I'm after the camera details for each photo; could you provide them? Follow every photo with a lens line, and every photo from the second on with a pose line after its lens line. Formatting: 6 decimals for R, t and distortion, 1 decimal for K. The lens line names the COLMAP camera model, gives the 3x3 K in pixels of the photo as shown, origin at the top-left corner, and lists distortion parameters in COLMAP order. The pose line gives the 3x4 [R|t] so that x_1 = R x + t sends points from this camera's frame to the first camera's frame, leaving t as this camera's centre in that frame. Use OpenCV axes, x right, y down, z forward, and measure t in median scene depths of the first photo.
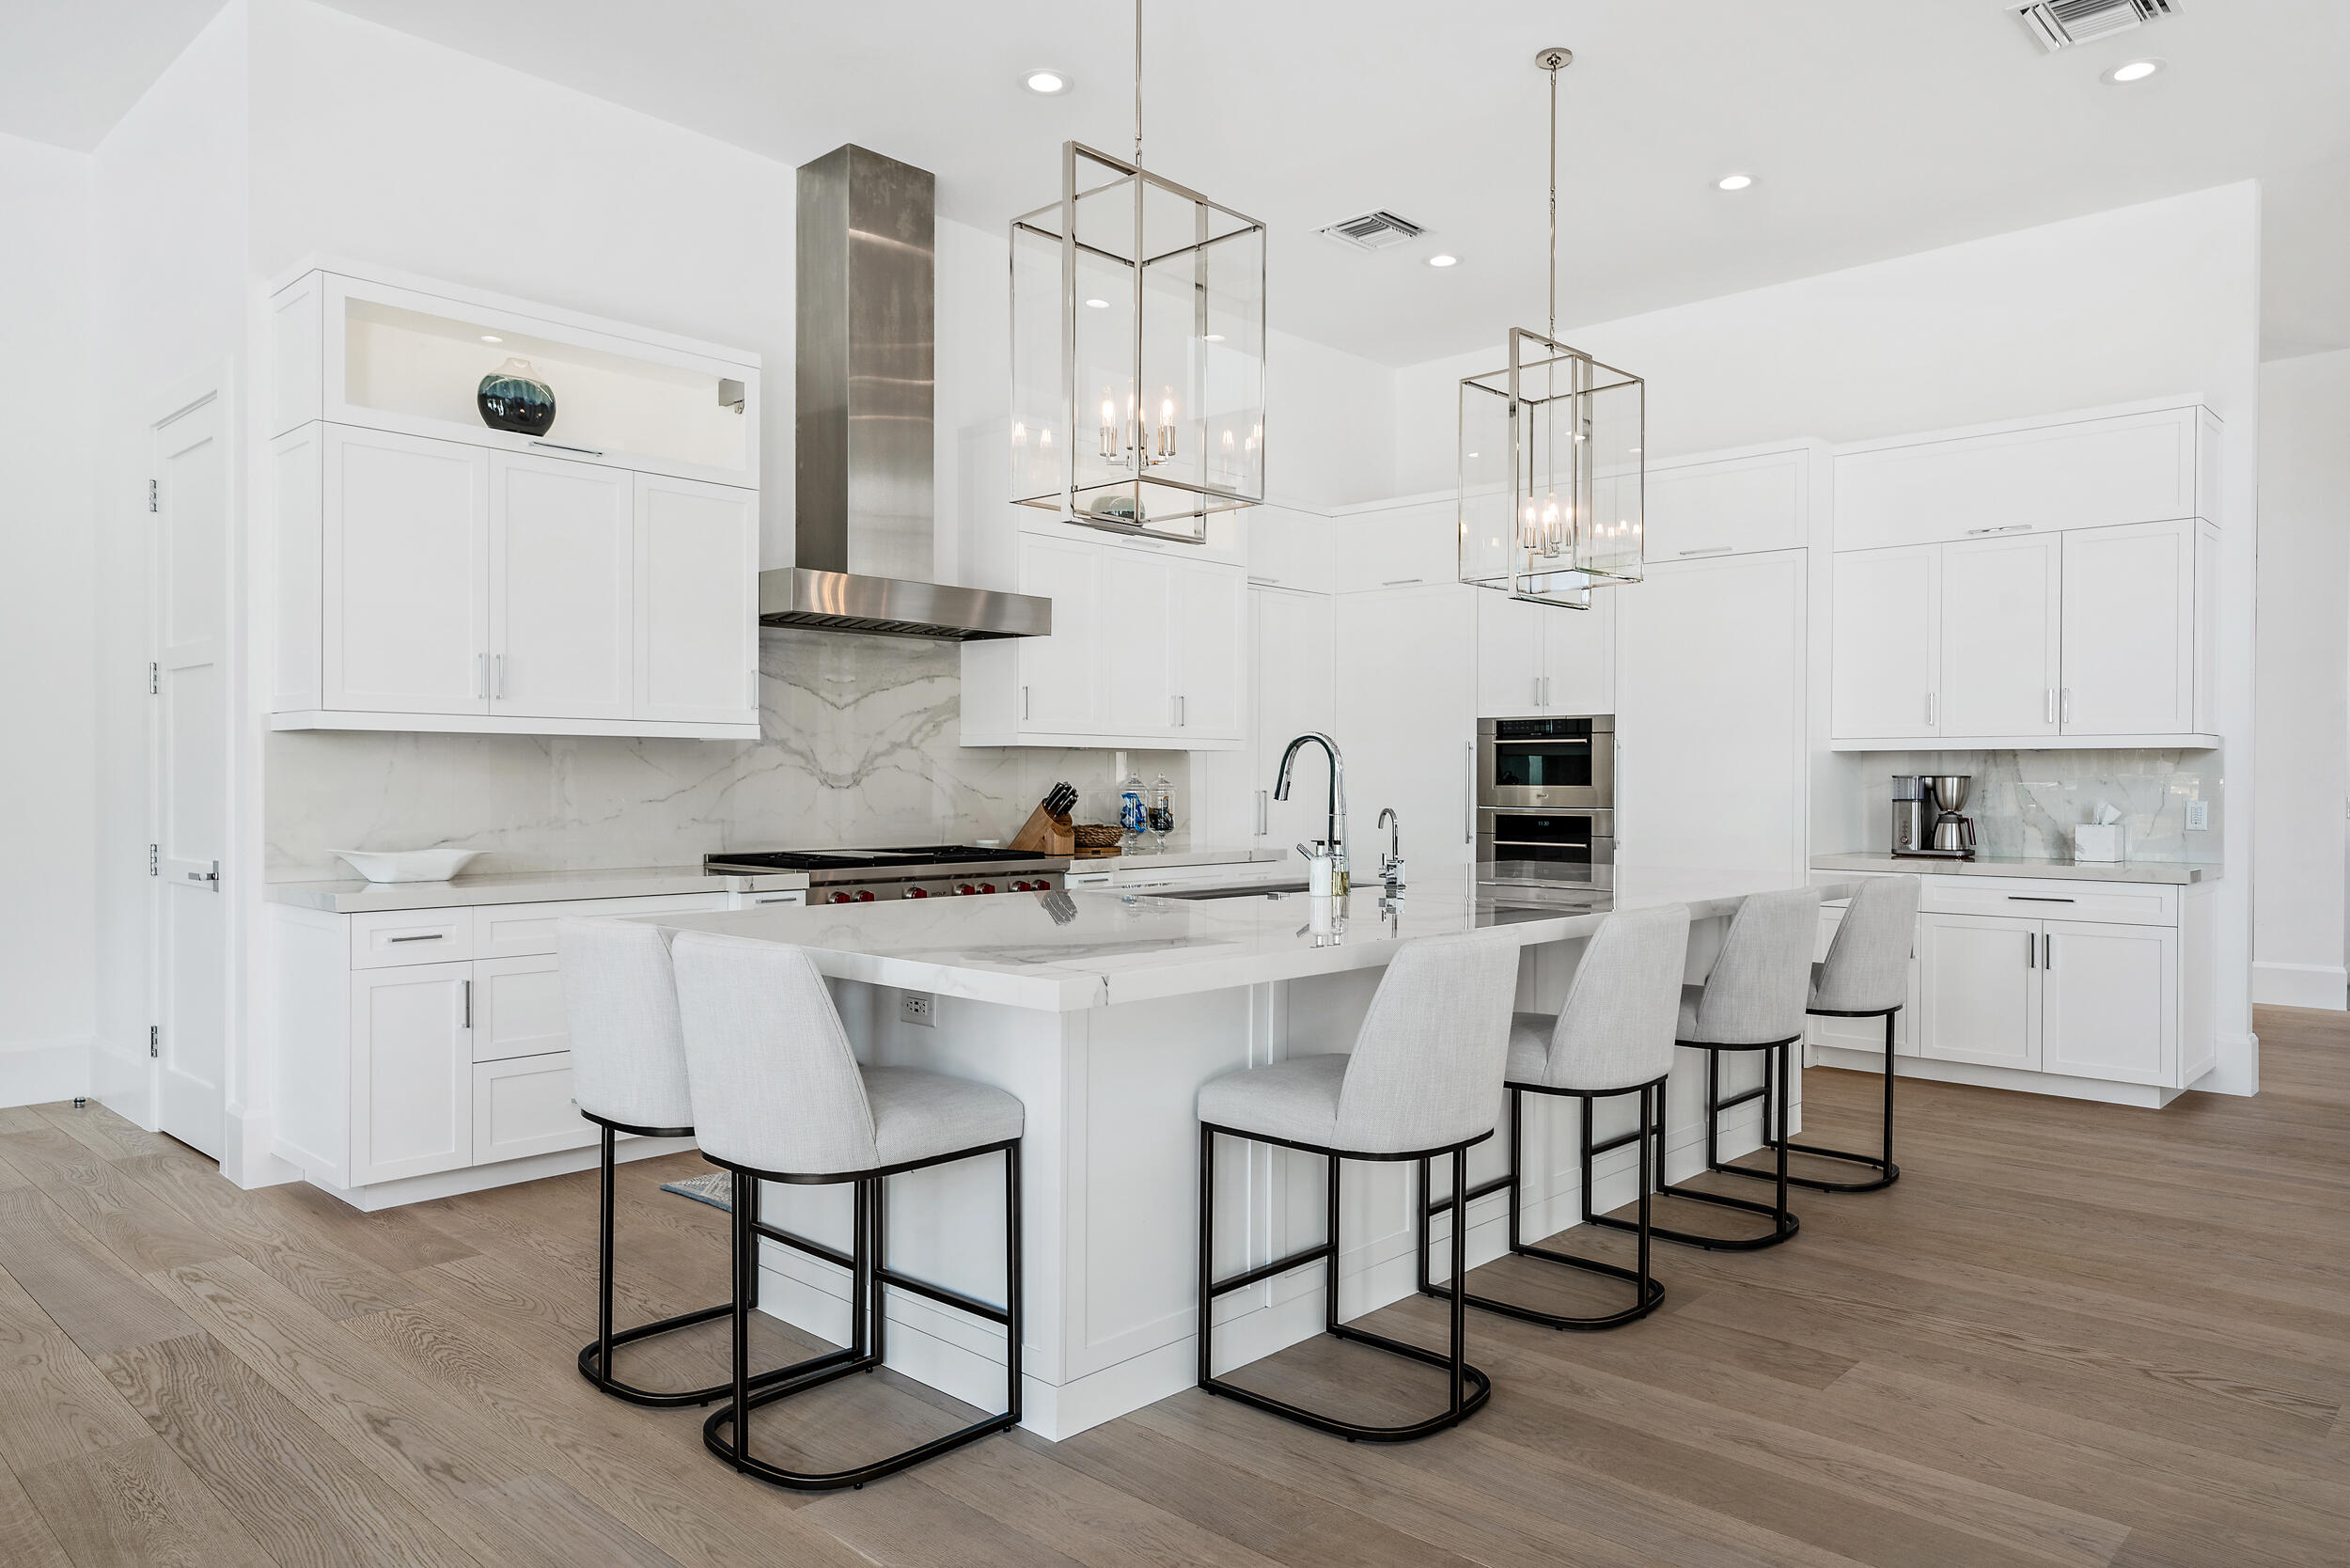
lens RADIAL K [[1538.9, 0, 1172.4], [0, 1538.9, 784.1], [0, 0, 1]] dist [0.016867, 0.004330]
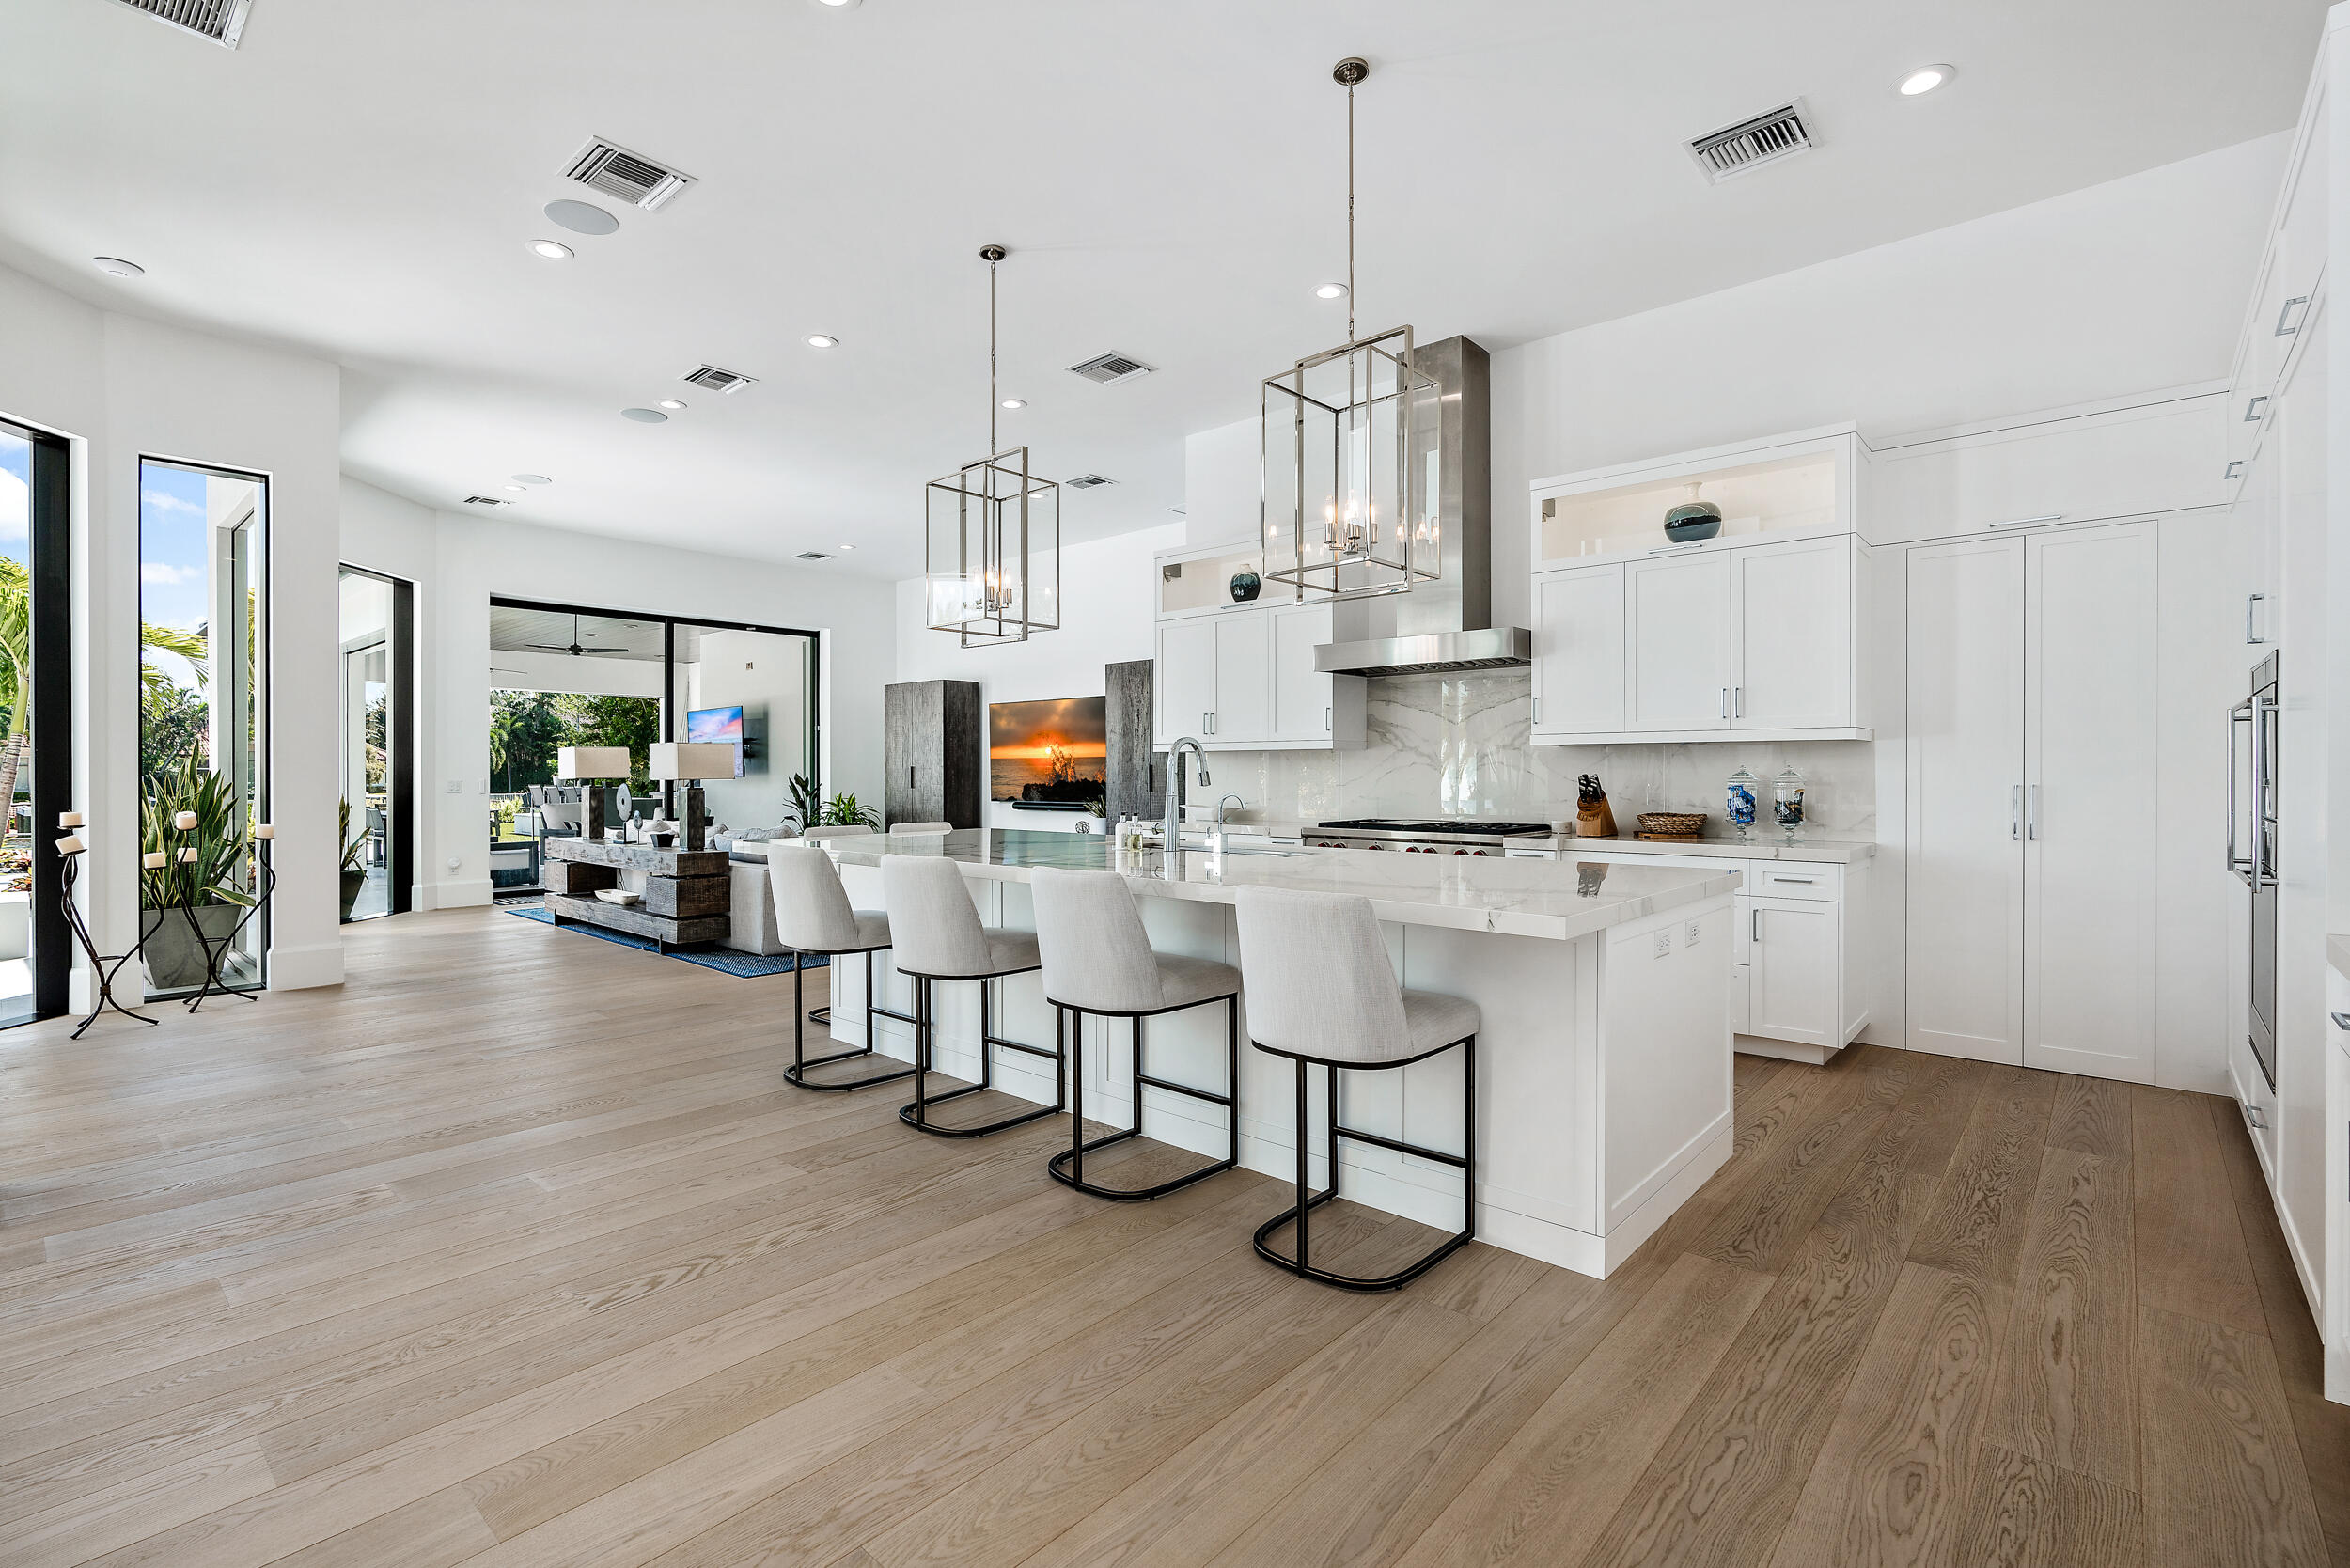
lens RADIAL K [[1056.2, 0, 1186.0], [0, 1056.2, 776.3], [0, 0, 1]] dist [-0.002295, 0.000840]
pose [[0.029845, 0.002162, -0.999552, 1.310345], [-0.002045, 0.999996, 0.002102, -0.001687], [0.999552, 0.001982, 0.029849, 1.201956]]
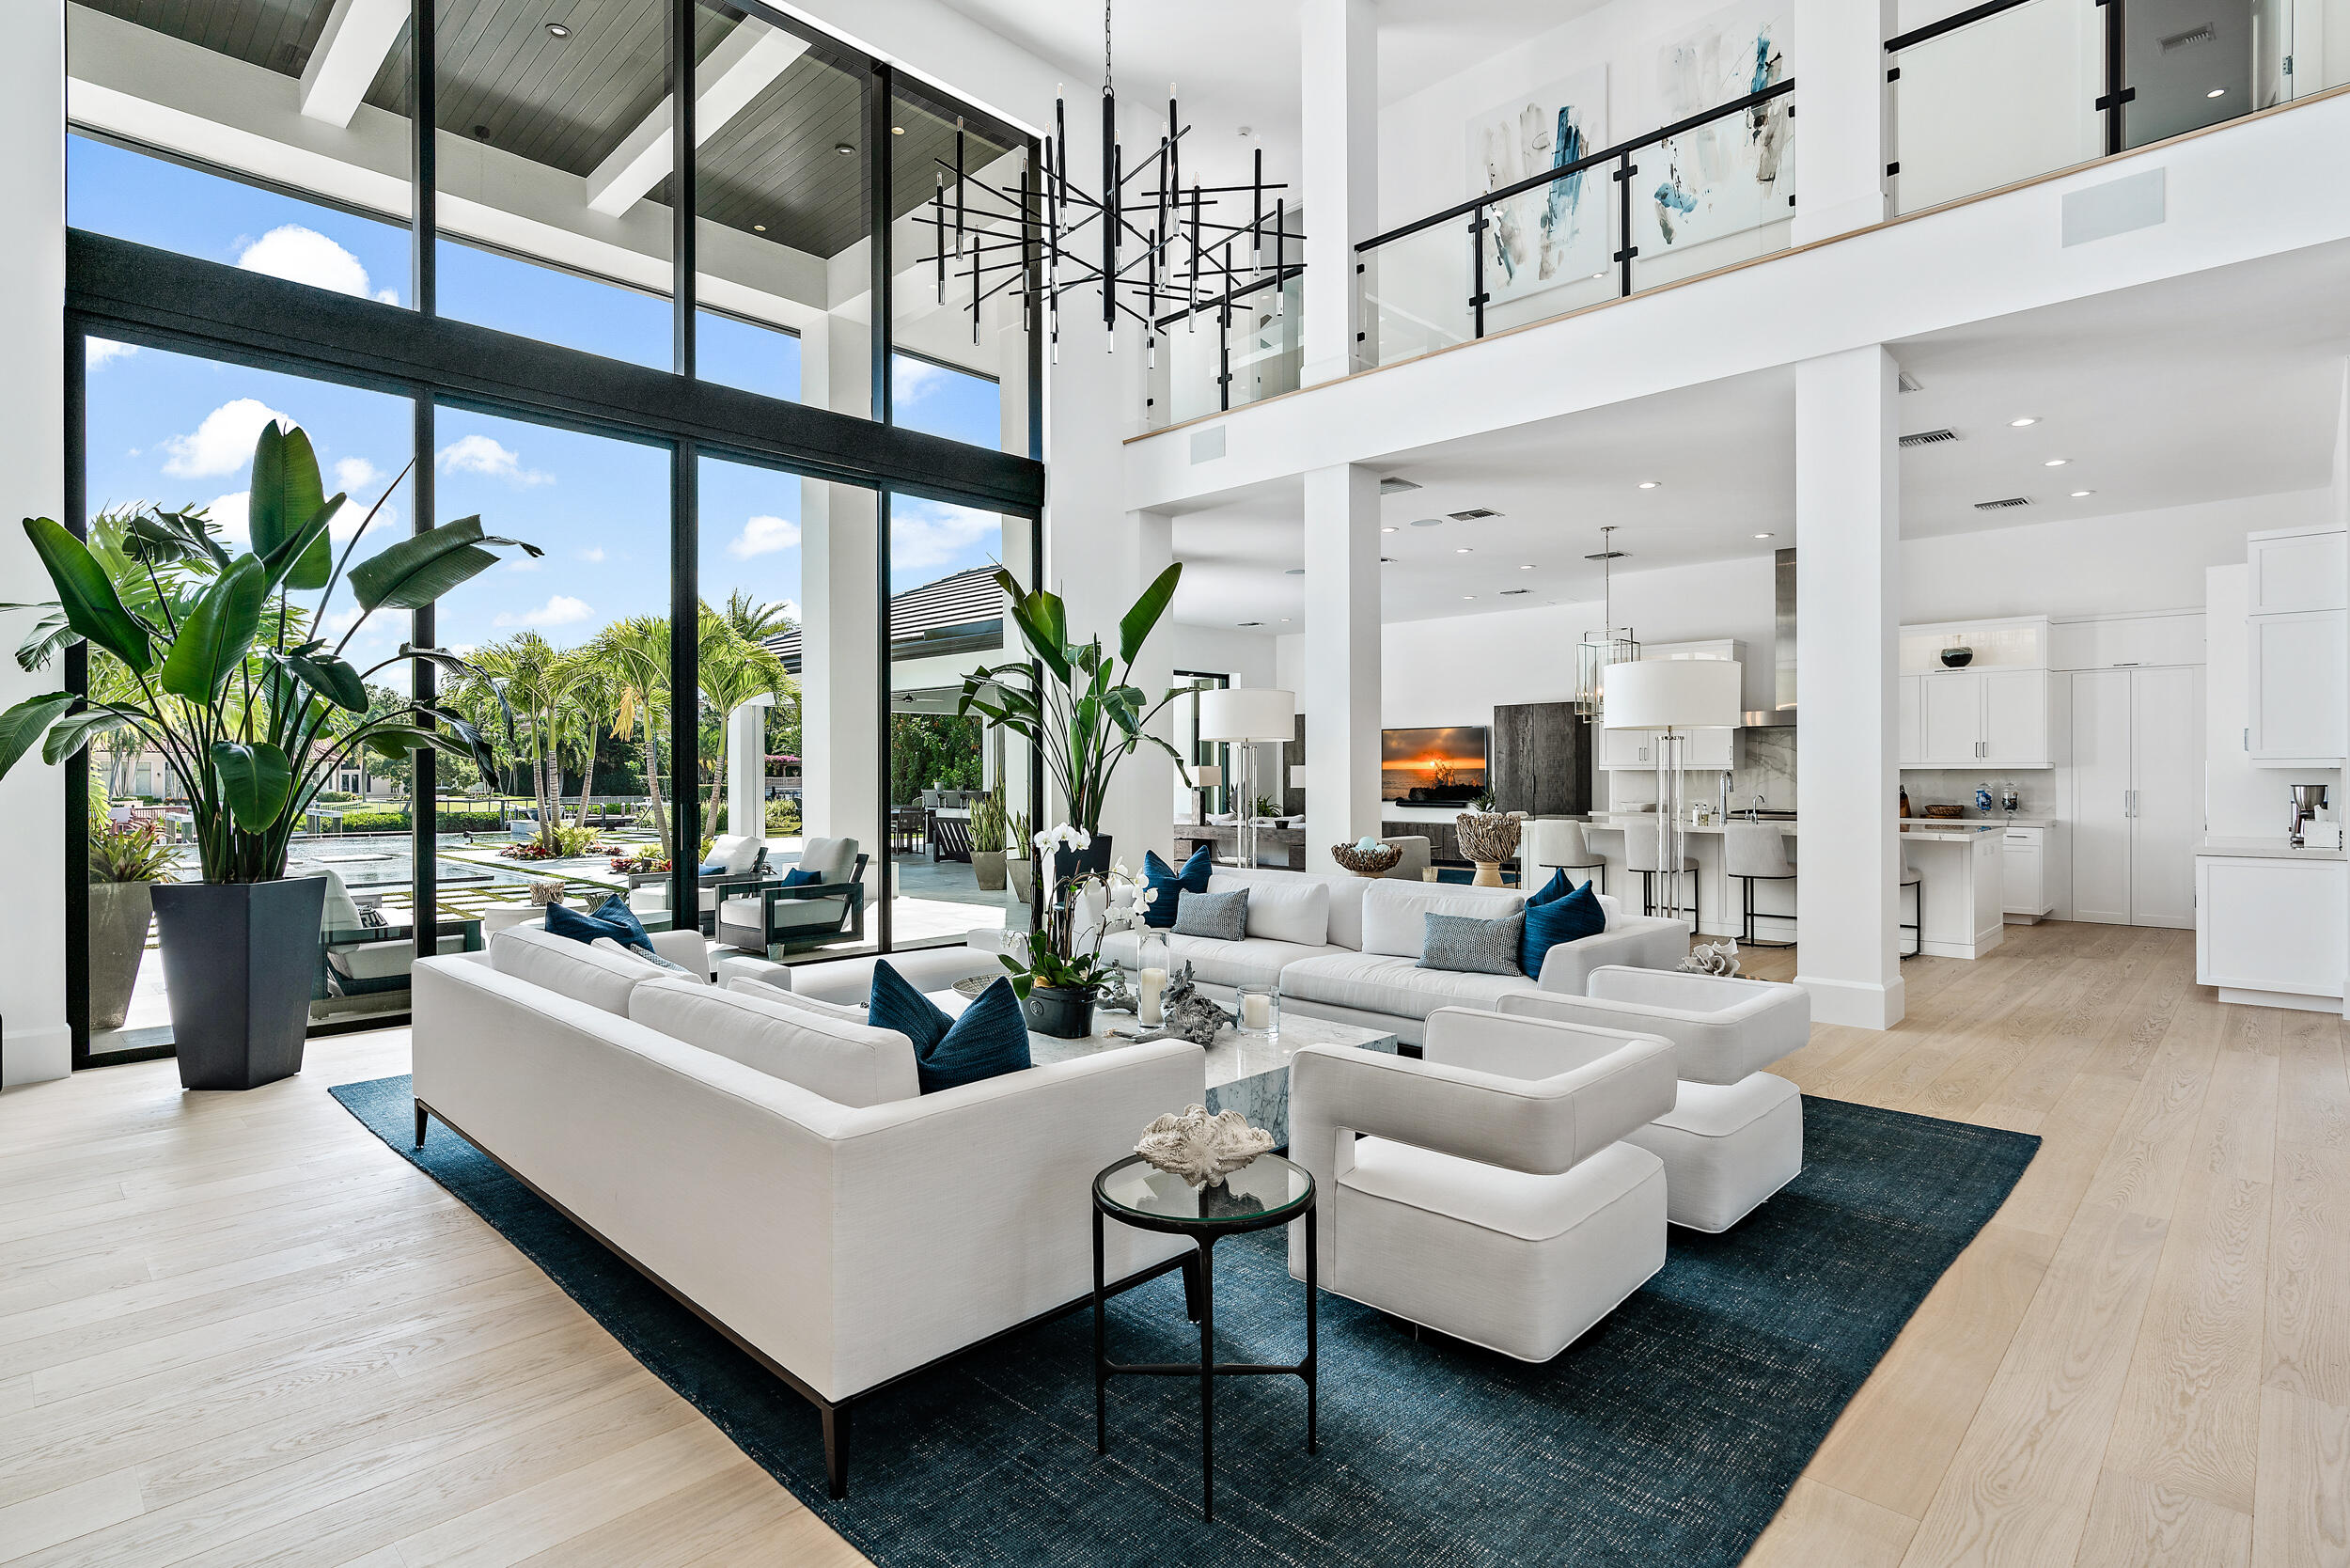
lens RADIAL K [[1186.5, 0, 1163.2], [0, 1186.5, 781.9], [0, 0, 1]] dist [0.003842, -0.000115]
pose [[-0.009570, 0.009720, -0.999907, 3.014107], [0.001515, 0.999952, 0.009706, -0.043387], [0.999953, -0.001422, -0.009585, -0.102748]]
